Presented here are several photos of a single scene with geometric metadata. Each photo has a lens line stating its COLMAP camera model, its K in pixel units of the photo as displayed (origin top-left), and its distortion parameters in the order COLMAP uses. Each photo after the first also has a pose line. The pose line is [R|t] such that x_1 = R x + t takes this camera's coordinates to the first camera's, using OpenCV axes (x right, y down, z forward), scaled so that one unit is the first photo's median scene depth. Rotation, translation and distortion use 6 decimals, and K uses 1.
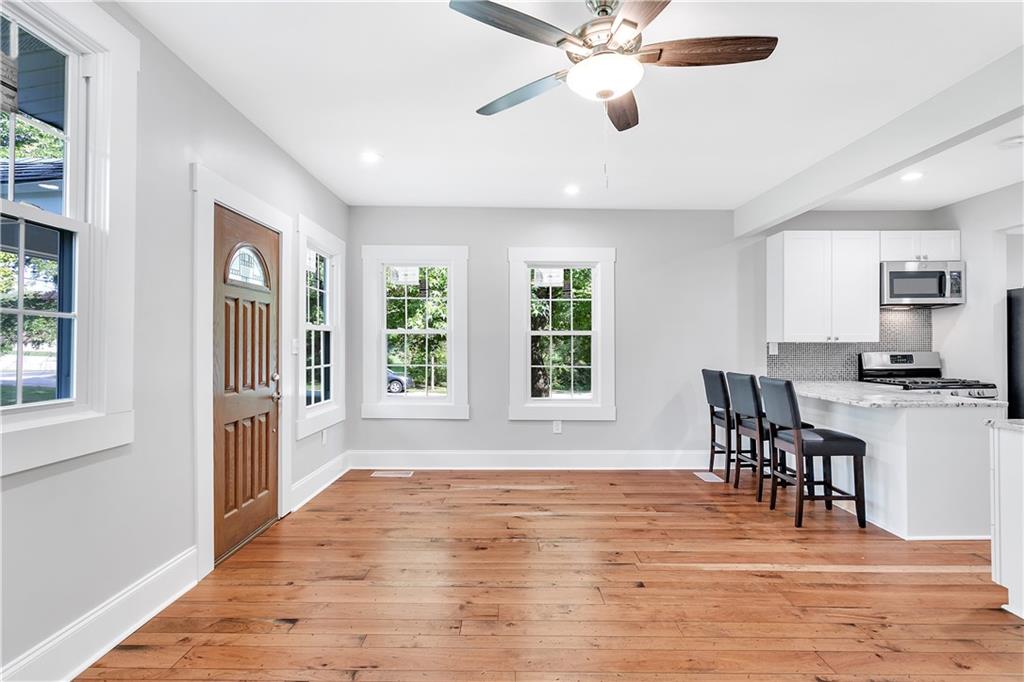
lens RADIAL K [[491.1, 0, 510.5], [0, 491.1, 342.5], [0, 0, 1]] dist [0.002312, 0.001674]
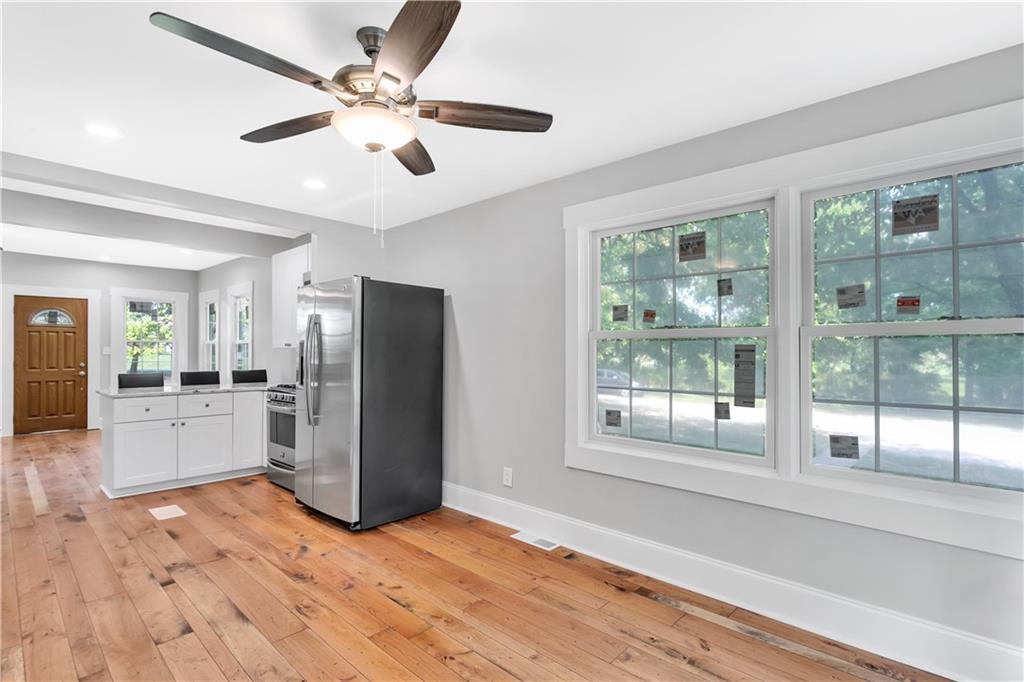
lens RADIAL K [[491.1, 0, 510.5], [0, 491.1, 342.5], [0, 0, 1]] dist [0.002312, 0.001674]
pose [[0.735444, -0.009969, -0.677512, 2.006510], [0.006334, 0.999949, -0.007837, -0.000297], [0.677556, 0.001472, 0.735470, 0.563021]]
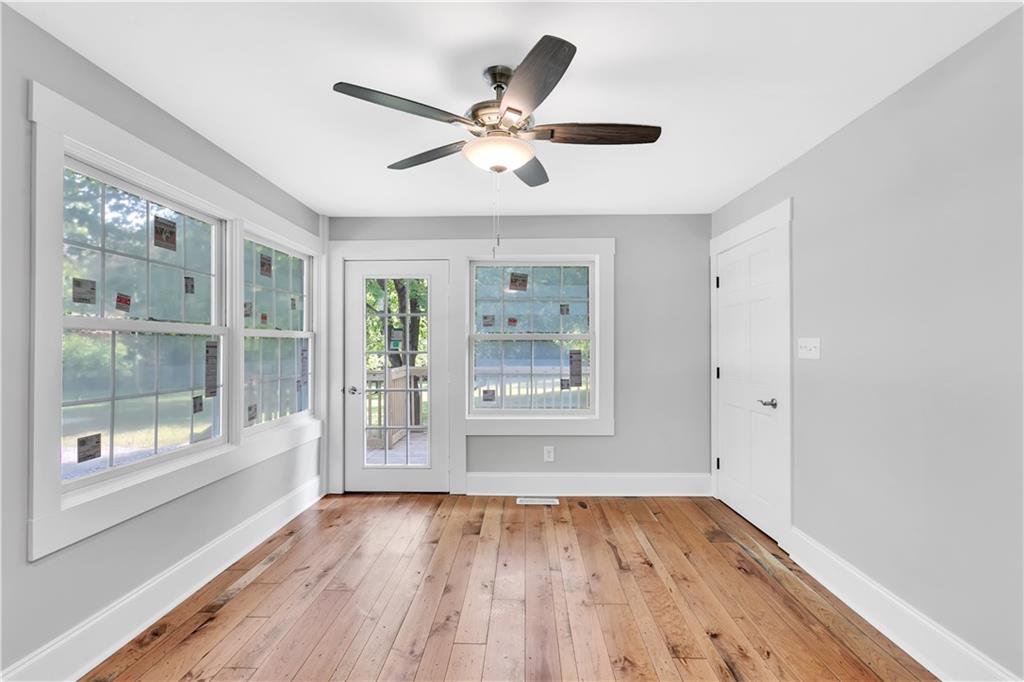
lens RADIAL K [[491.1, 0, 510.5], [0, 491.1, 342.5], [0, 0, 1]] dist [0.002312, 0.001674]
pose [[0.028781, 0.007081, 0.999561, 1.120290], [-0.007034, 0.999952, -0.006881, 0.003189], [-0.999561, -0.006833, 0.028829, 0.777273]]
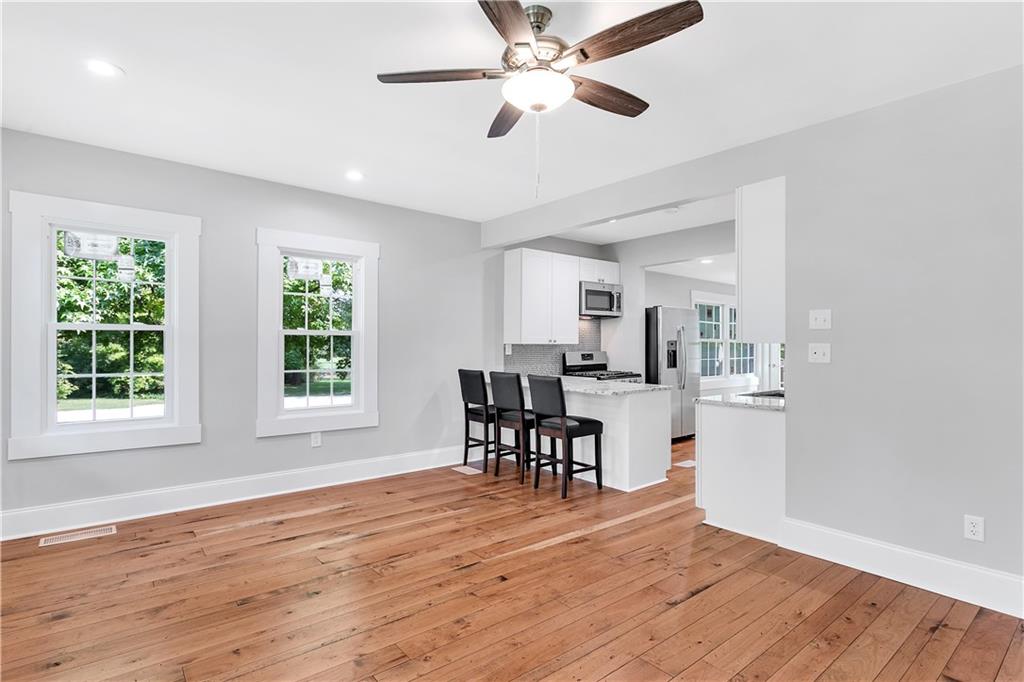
lens RADIAL K [[509.6, 0, 506.4], [0, 509.6, 343.9], [0, 0, 1]] dist [-0.008731, 0.001257]
pose [[0.781718, 0.002336, 0.623628, -0.245518], [-0.006240, 0.999972, 0.004076, -0.006024], [-0.623601, -0.007077, 0.781711, 0.093181]]
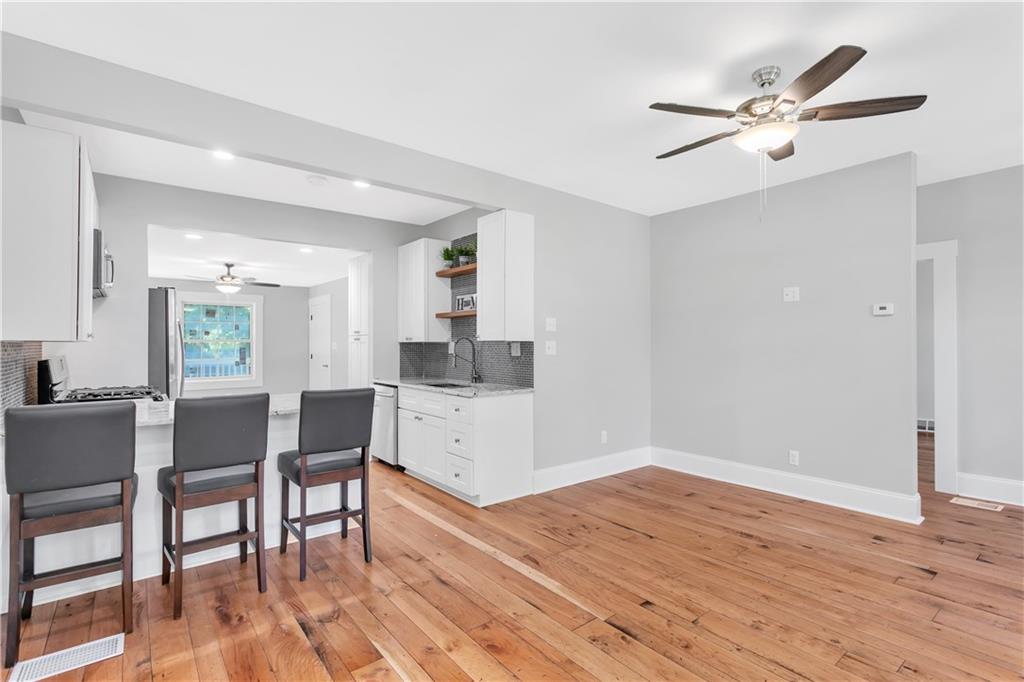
lens RADIAL K [[491.1, 0, 510.5], [0, 491.1, 342.5], [0, 0, 1]] dist [0.002312, 0.001674]
pose [[-0.624768, 0.005204, 0.780793, -0.183588], [-0.003121, 0.999953, -0.009163, 0.005314], [-0.780804, -0.008161, -0.624723, 1.080972]]
